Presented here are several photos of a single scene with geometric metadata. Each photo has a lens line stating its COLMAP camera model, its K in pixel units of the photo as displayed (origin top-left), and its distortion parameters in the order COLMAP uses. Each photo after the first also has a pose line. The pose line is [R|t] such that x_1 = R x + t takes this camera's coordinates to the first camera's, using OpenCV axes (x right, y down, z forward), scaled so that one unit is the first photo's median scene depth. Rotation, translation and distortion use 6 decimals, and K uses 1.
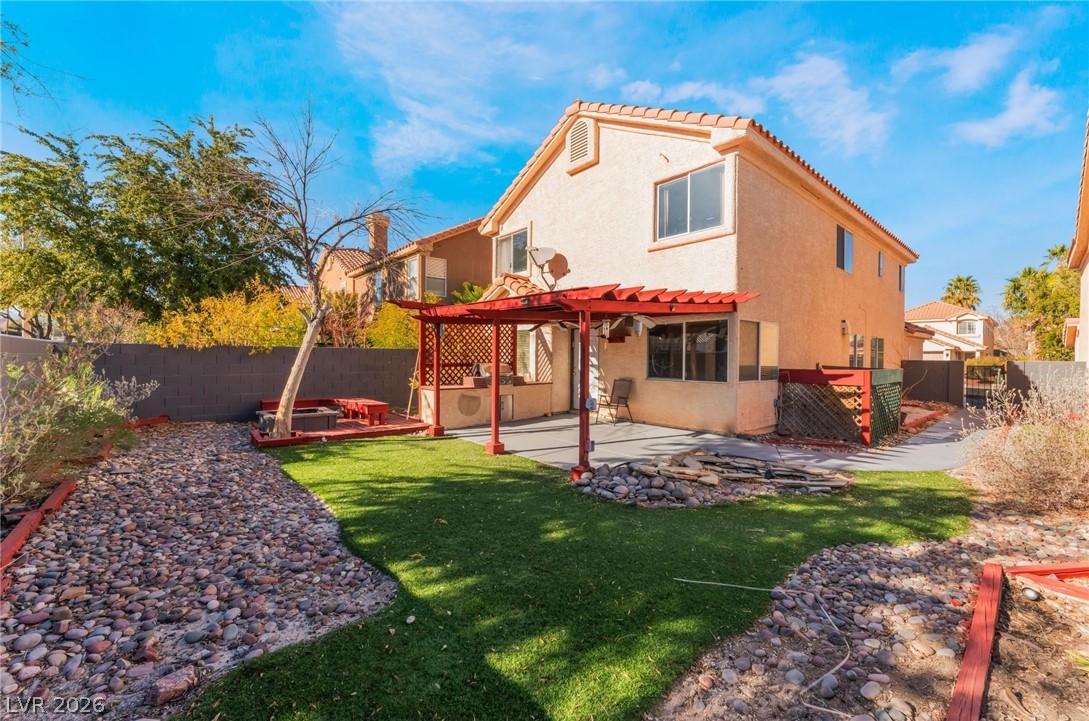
lens RADIAL K [[448.1, 0, 551.4], [0, 448.1, 364.7], [0, 0, 1]] dist [-0.012251, 0.002227]
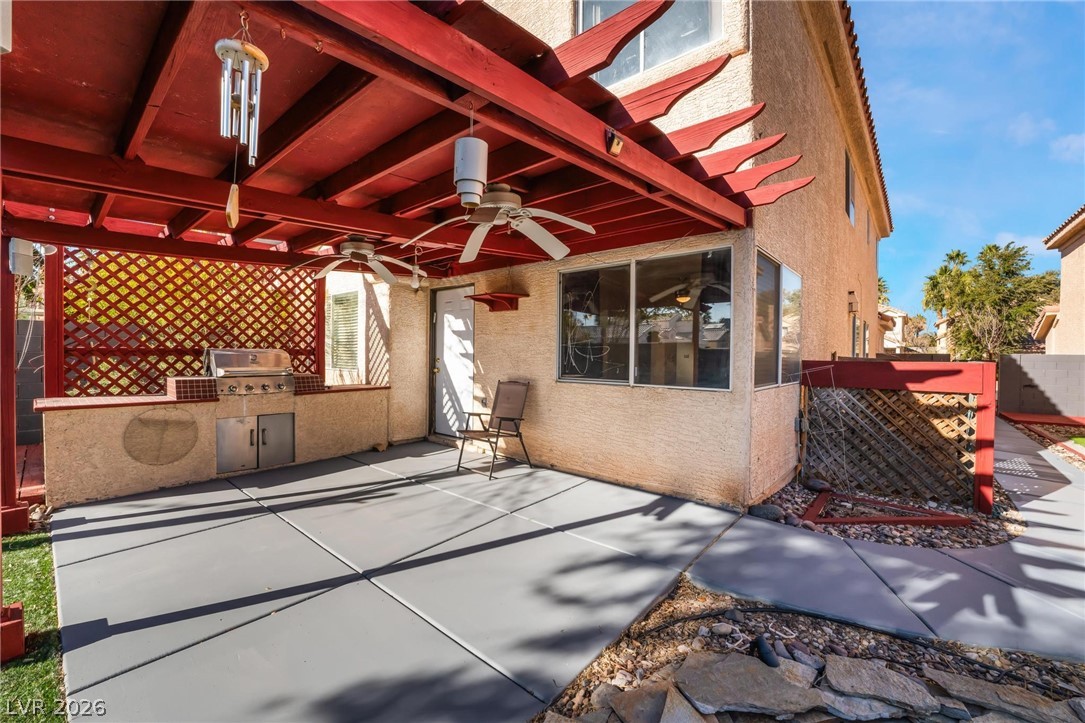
lens RADIAL K [[449.2, 0, 541.8], [0, 449.2, 354.6], [0, 0, 1]] dist [-0.009954, -0.000618]
pose [[0.992499, 0.003245, 0.122207, 0.133971], [-0.001603, 0.999907, -0.013531, 0.010049], [-0.122240, 0.013234, 0.992412, 0.506756]]
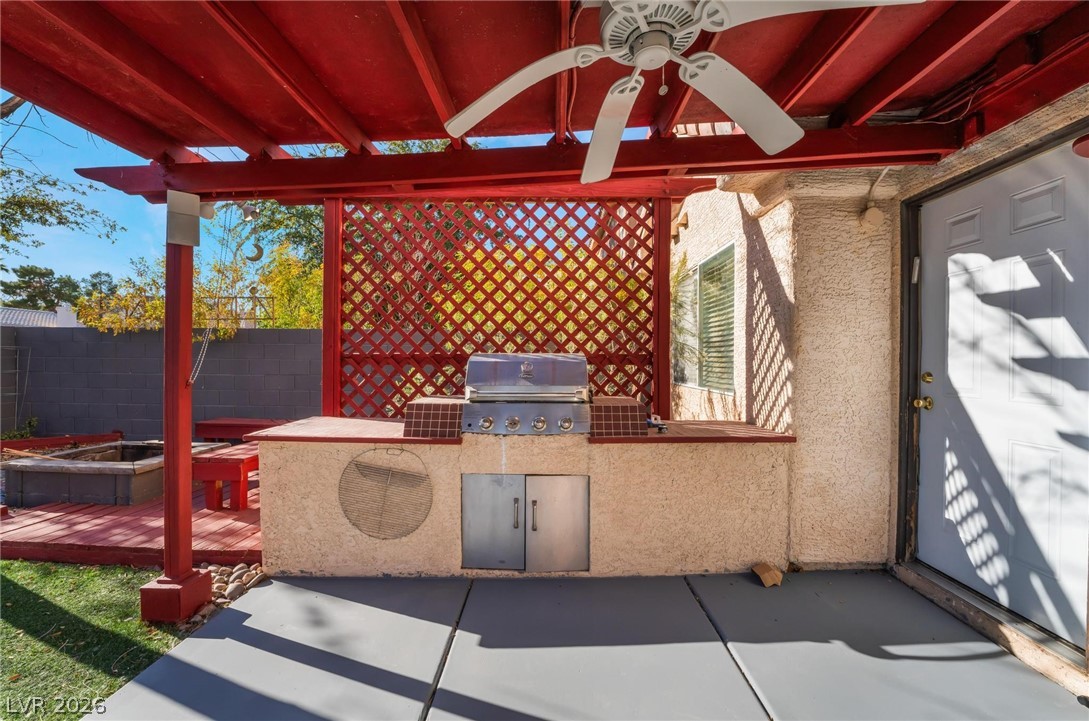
lens RADIAL K [[448.1, 0, 562.6], [0, 448.1, 356.8], [0, 0, 1]] dist [-0.012251, 0.002227]
pose [[0.723303, -0.005039, -0.690513, 0.086369], [-0.013748, 0.999670, -0.021696, 0.005550], [0.690394, 0.025186, 0.722995, 0.860553]]
